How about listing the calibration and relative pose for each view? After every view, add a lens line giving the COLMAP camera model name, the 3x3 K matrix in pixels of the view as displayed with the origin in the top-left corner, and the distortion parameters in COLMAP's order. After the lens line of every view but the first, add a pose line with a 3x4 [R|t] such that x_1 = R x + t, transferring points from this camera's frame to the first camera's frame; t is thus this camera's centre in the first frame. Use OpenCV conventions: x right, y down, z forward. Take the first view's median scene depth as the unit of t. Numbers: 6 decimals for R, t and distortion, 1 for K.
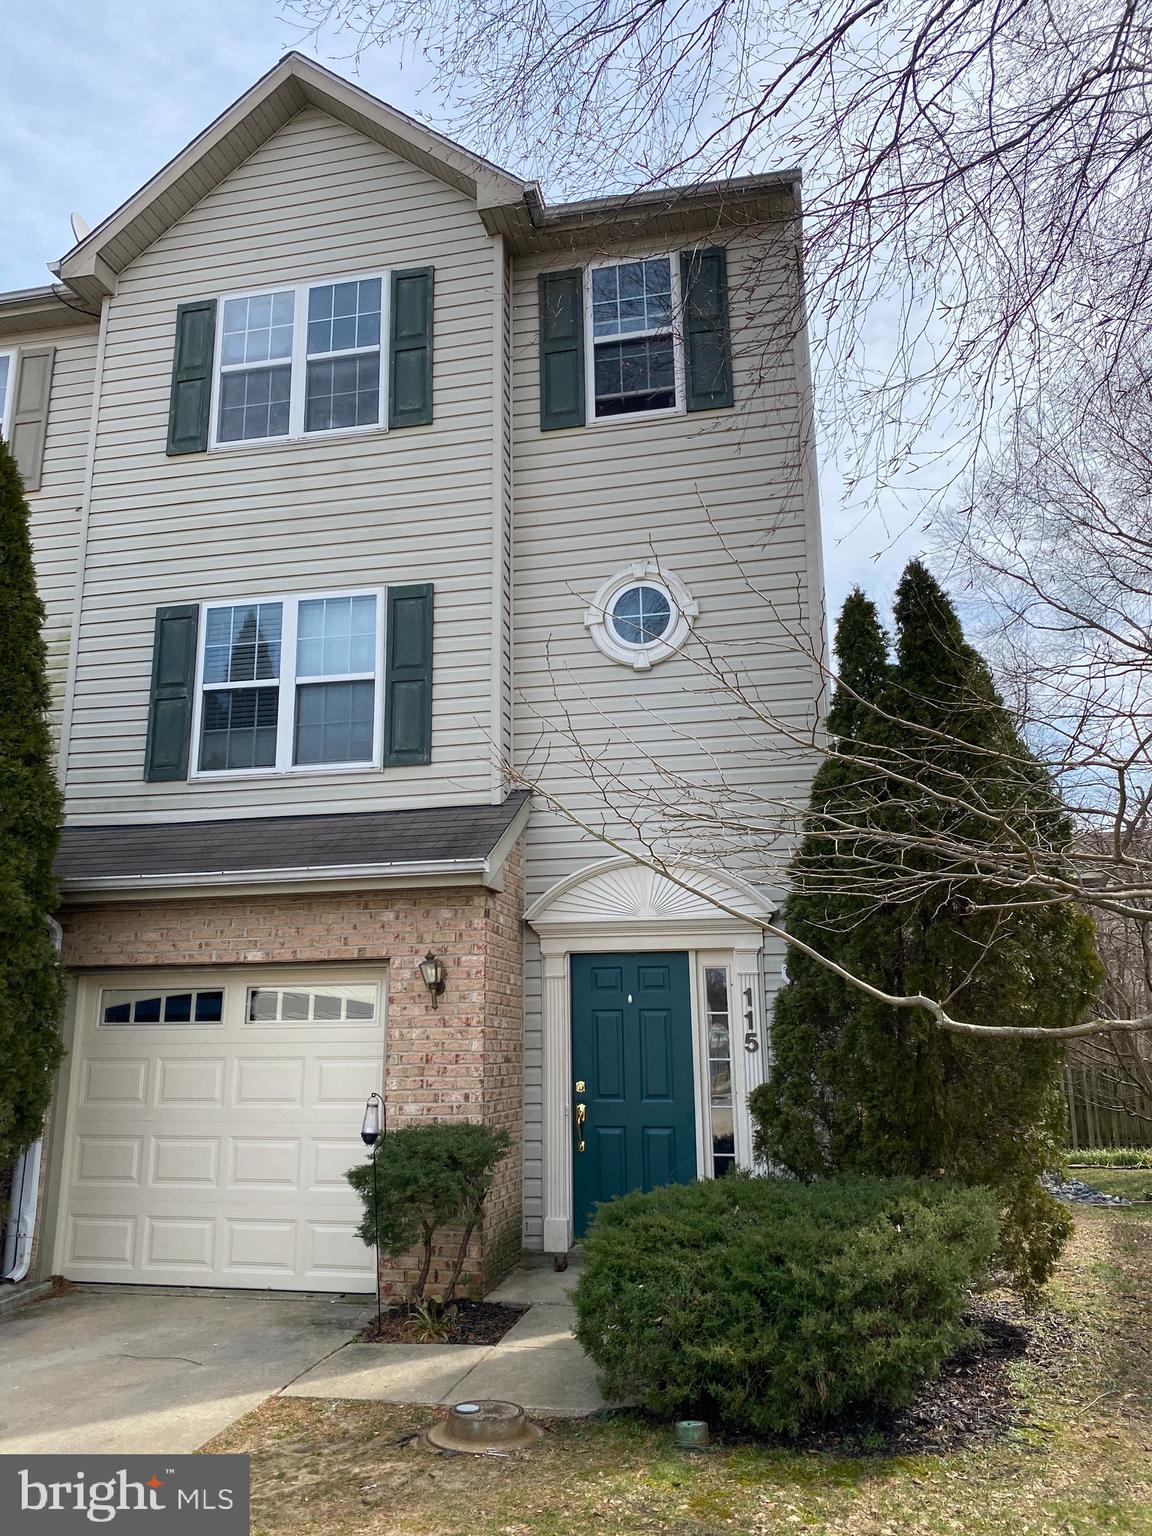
lens RADIAL K [[1158.4, 0, 577.8], [0, 1158.4, 755.6], [0, 0, 1]] dist [0.138832, -0.314747]
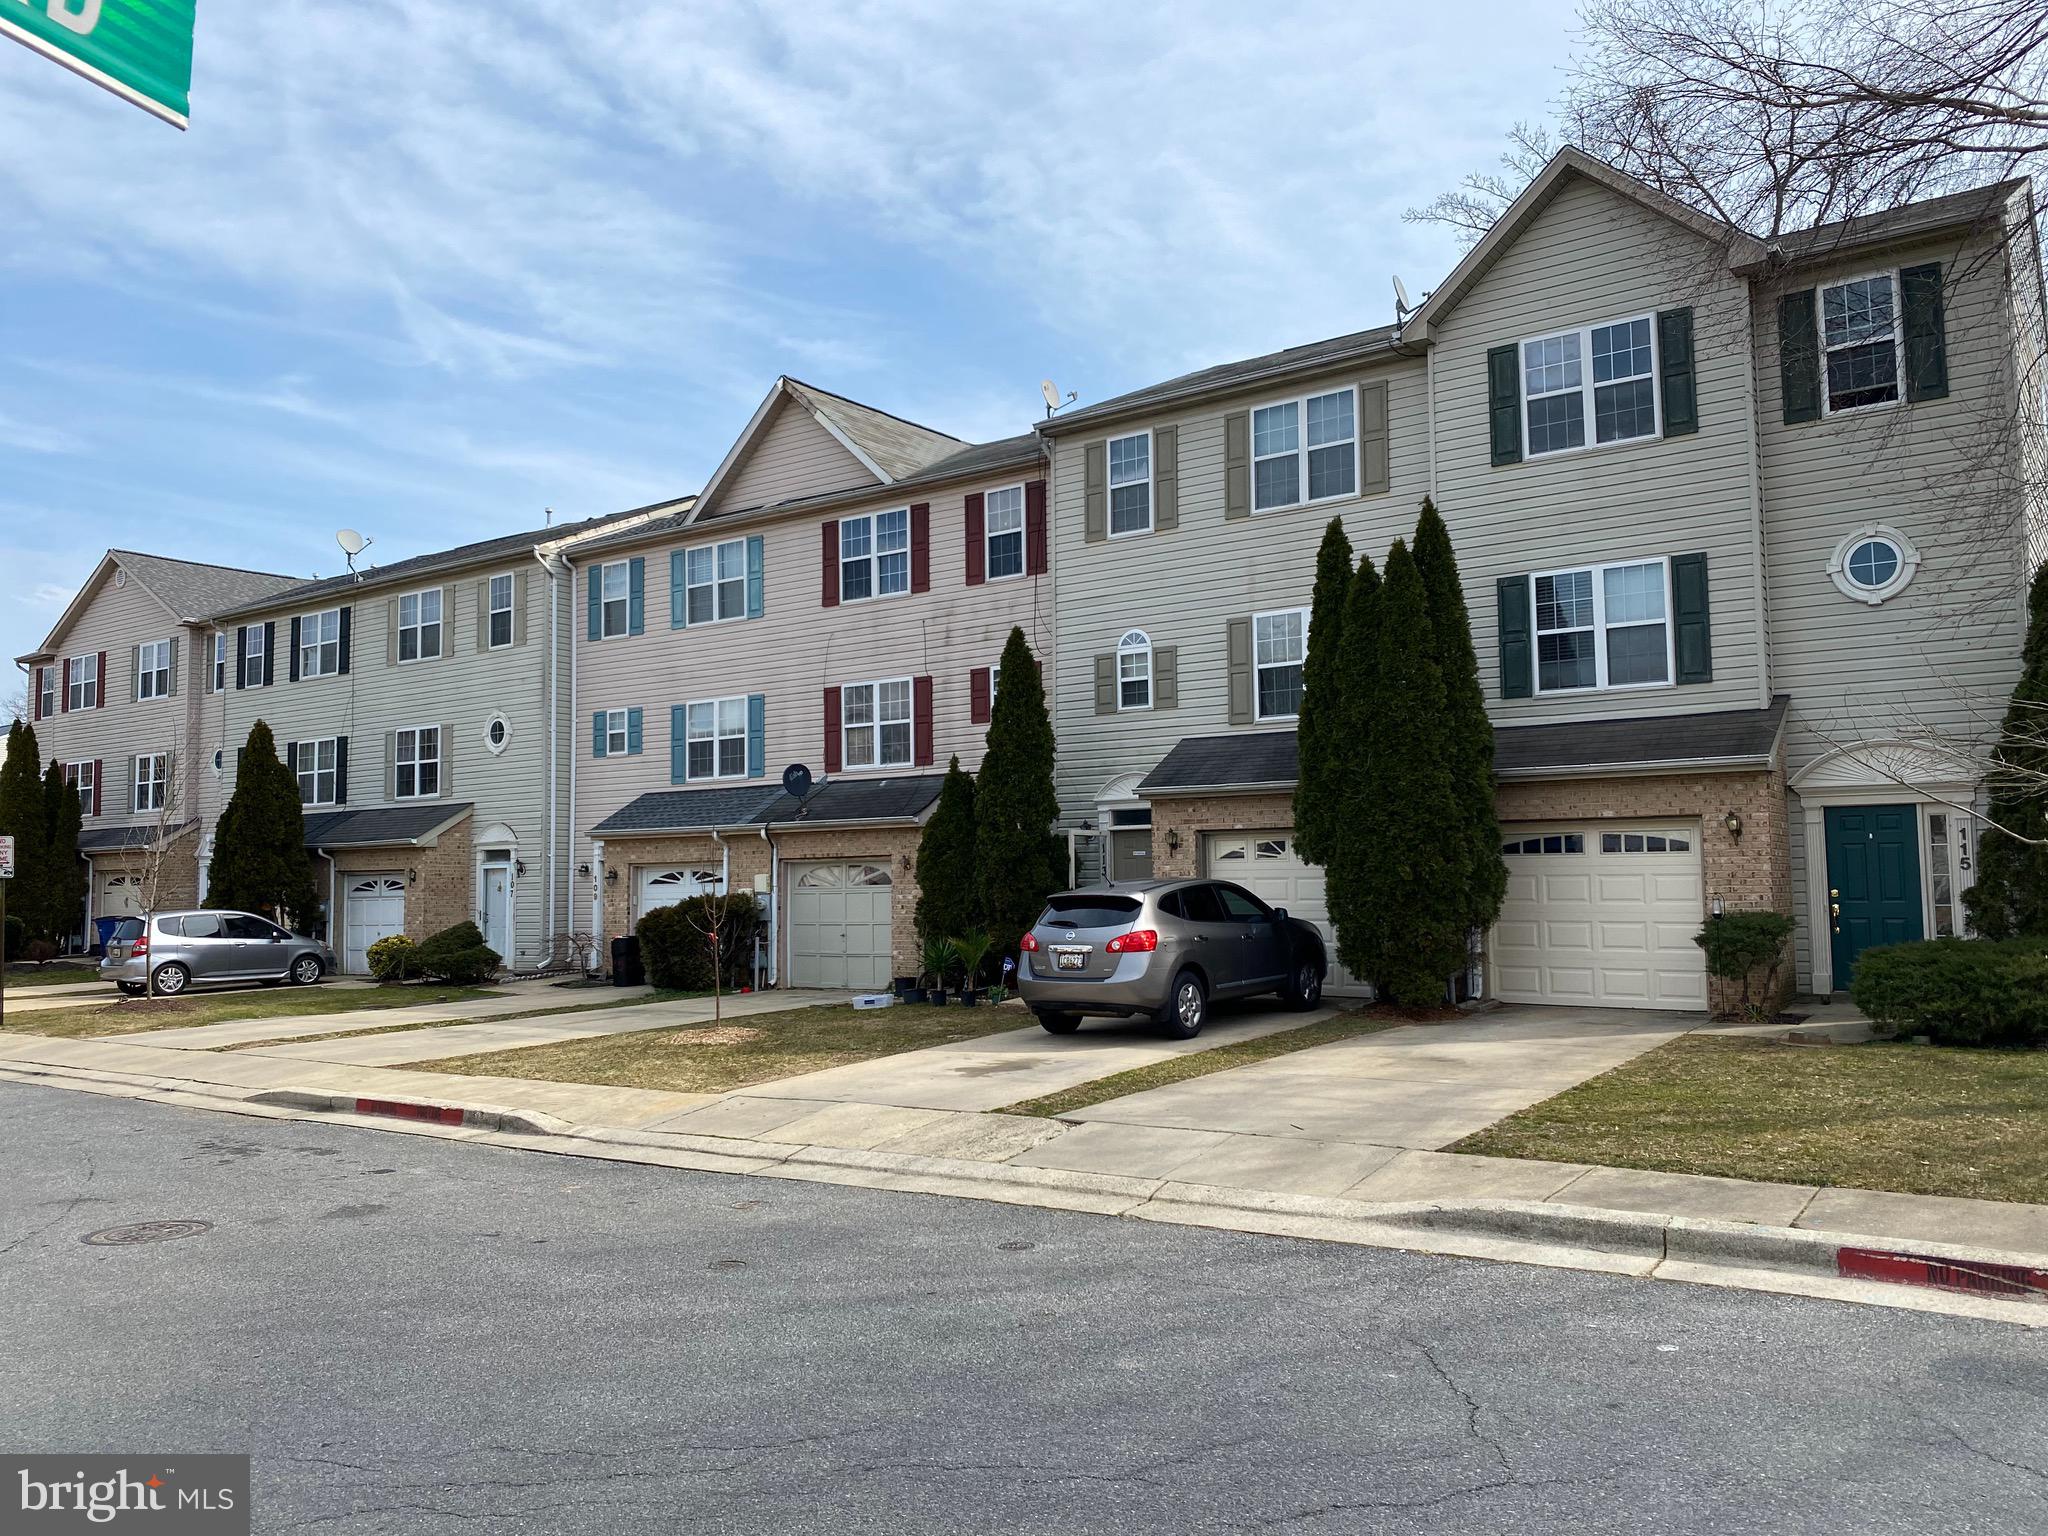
lens RADIAL K [[1610.7, 0, 1024.0], [0, 1610.7, 768.0], [0, 0, 1]] dist [0.015183, -0.001088]
pose [[0.917206, -0.031821, -0.397141, -0.114541], [0.100734, 0.982940, 0.153888, -0.279297], [0.385469, -0.181152, 0.904764, -1.166415]]
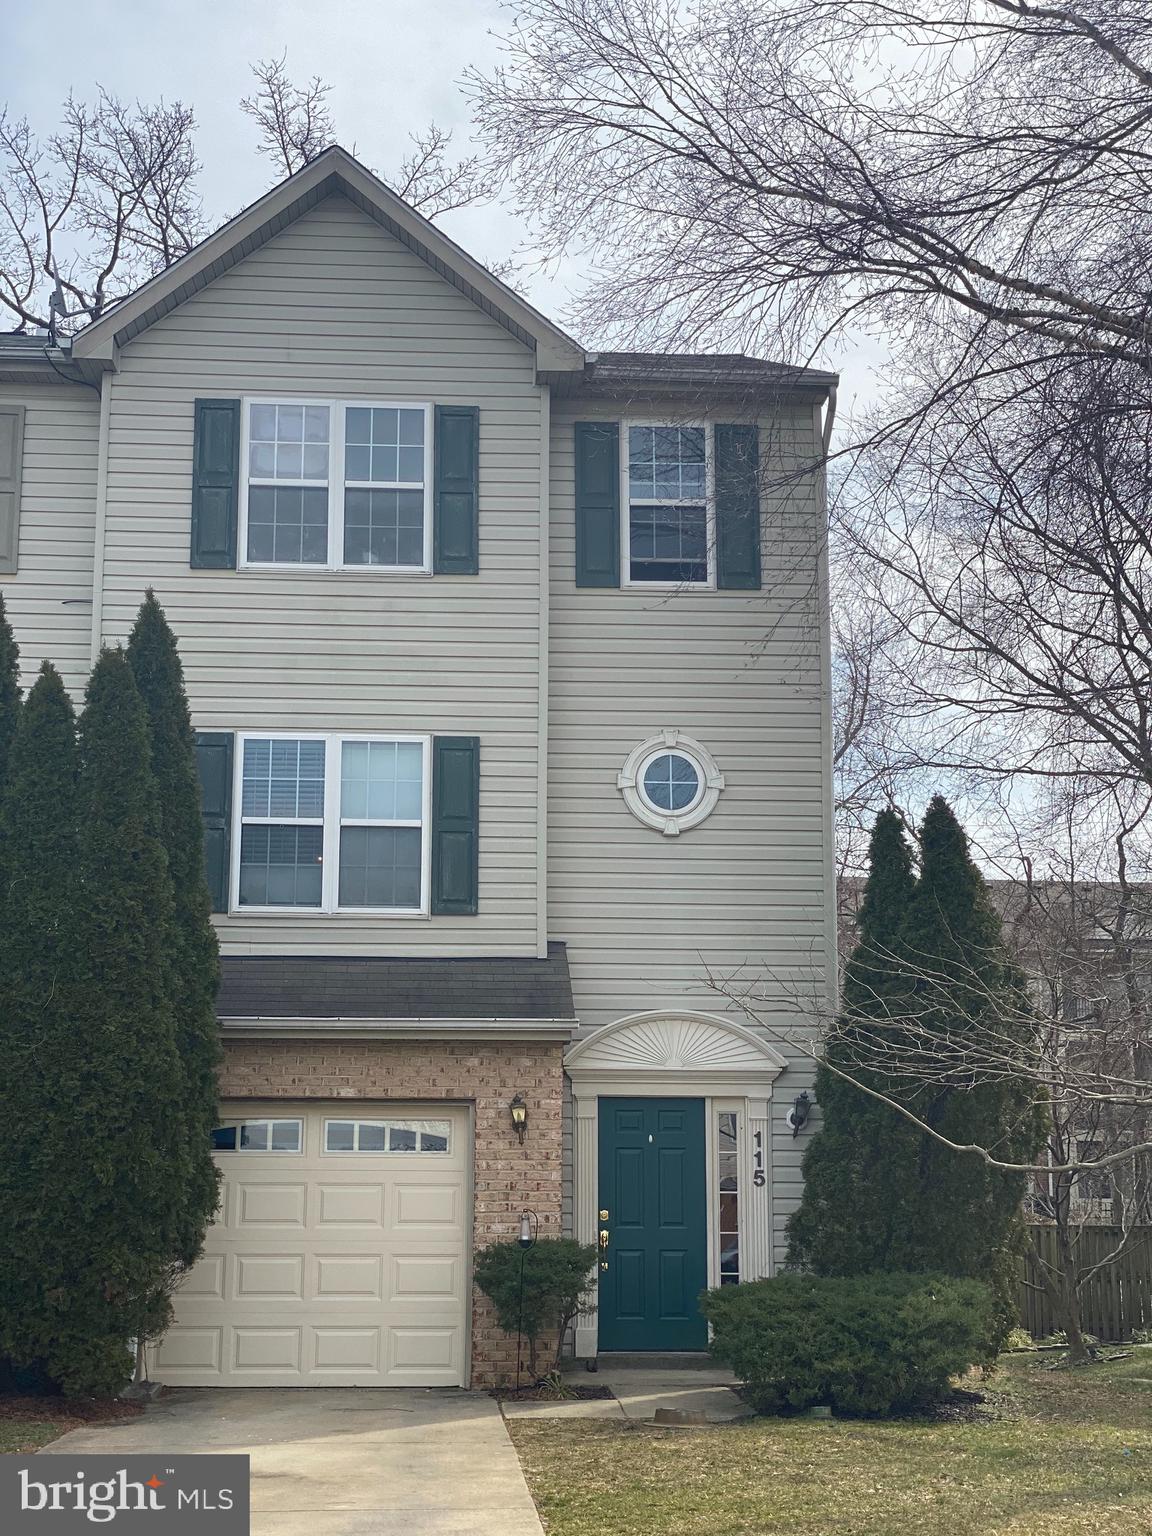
lens RADIAL K [[2292.1, 0, 576.0], [0, 2292.1, 768.0], [0, 0, 1]] dist [0.086313, 0.091868]
pose [[0.957746, 0.066380, 0.279851, -0.619830], [-0.081002, 0.995870, 0.040999, -0.213700], [-0.275974, -0.061935, 0.959168, -0.997293]]
